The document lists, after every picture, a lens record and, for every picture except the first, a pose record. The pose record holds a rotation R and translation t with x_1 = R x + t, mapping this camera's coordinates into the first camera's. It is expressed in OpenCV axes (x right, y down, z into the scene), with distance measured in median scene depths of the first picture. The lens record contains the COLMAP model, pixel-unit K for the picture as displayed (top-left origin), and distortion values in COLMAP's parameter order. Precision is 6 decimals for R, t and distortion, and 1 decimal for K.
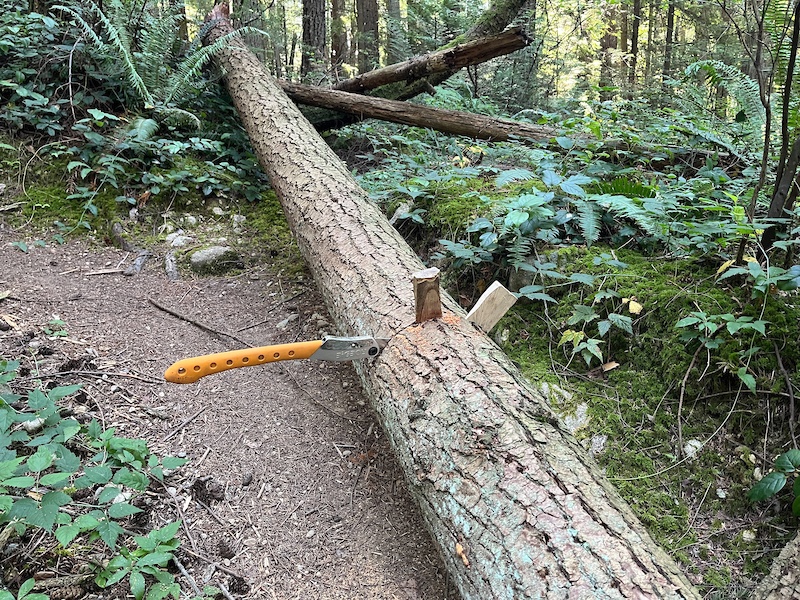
lens RADIAL K [[597.8, 0, 400.0], [0, 597.8, 300.0], [0, 0, 1]] dist [0.065057, -0.091099]
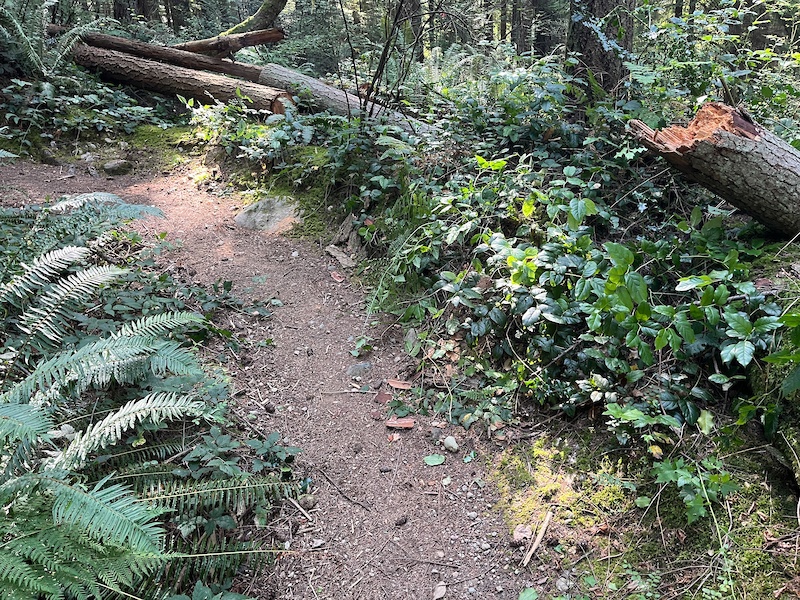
lens RADIAL K [[597.8, 0, 400.0], [0, 597.8, 300.0], [0, 0, 1]] dist [0.065057, -0.091099]
pose [[0.961514, -0.109651, 0.251928, 0.003446], [0.081519, 0.989477, 0.119541, 0.153749], [-0.262385, -0.094403, 0.960334, -0.849429]]
